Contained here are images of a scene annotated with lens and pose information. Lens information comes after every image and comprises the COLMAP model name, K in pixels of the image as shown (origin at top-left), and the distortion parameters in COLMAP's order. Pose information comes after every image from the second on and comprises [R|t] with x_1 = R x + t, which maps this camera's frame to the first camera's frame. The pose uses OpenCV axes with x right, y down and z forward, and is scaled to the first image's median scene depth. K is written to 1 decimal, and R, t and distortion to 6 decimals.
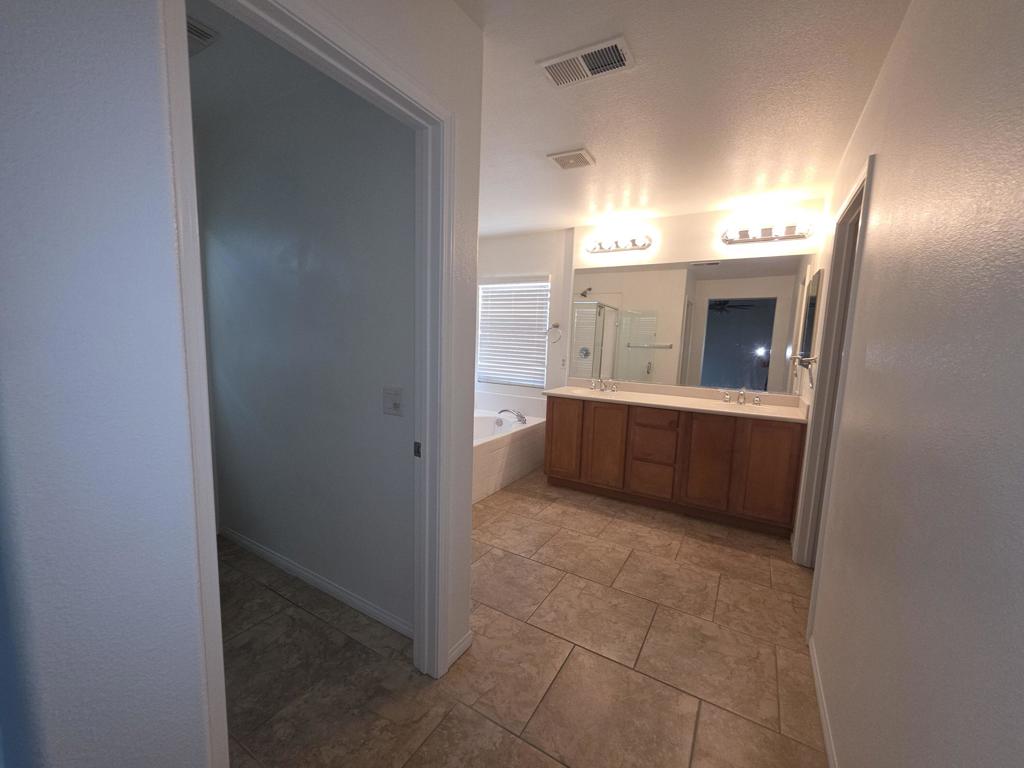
lens RADIAL K [[410.2, 0, 510.8], [0, 410.2, 387.8], [0, 0, 1]] dist [-0.000264, 0.000620]
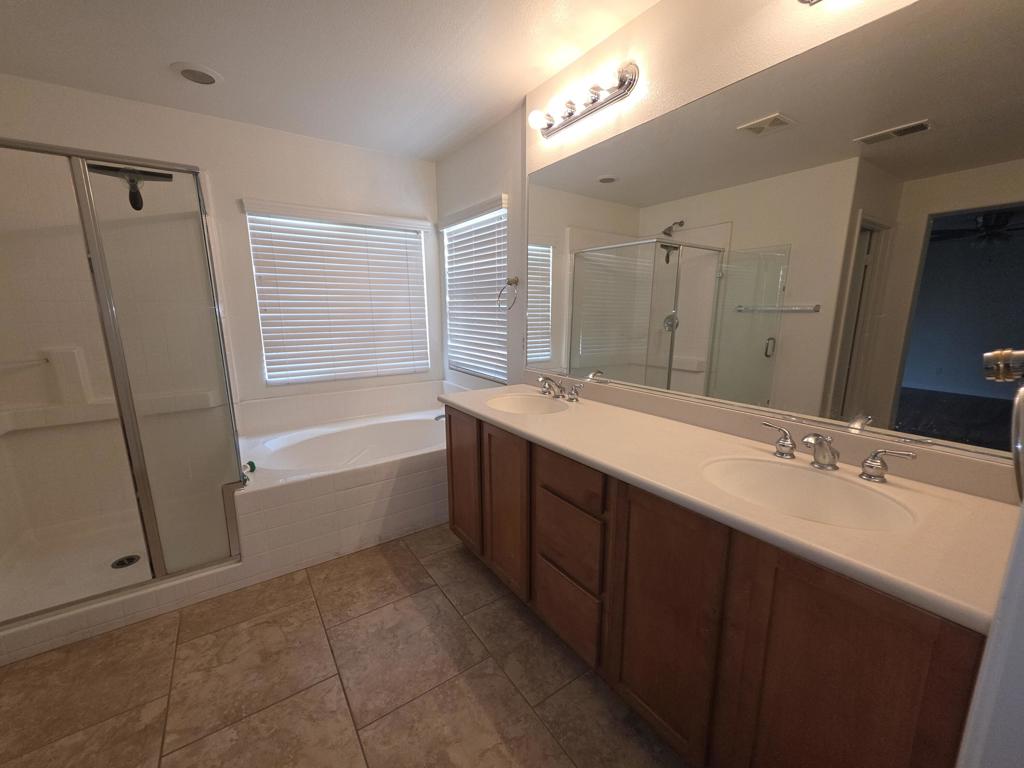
lens RADIAL K [[410.2, 0, 511.9], [0, 410.2, 387.9], [0, 0, 1]] dist [-0.000264, 0.000620]
pose [[0.906536, 0.043002, -0.419932, 0.409141], [-0.013352, 0.997221, 0.073295, -0.045582], [0.421917, -0.060837, 0.904591, 0.503775]]
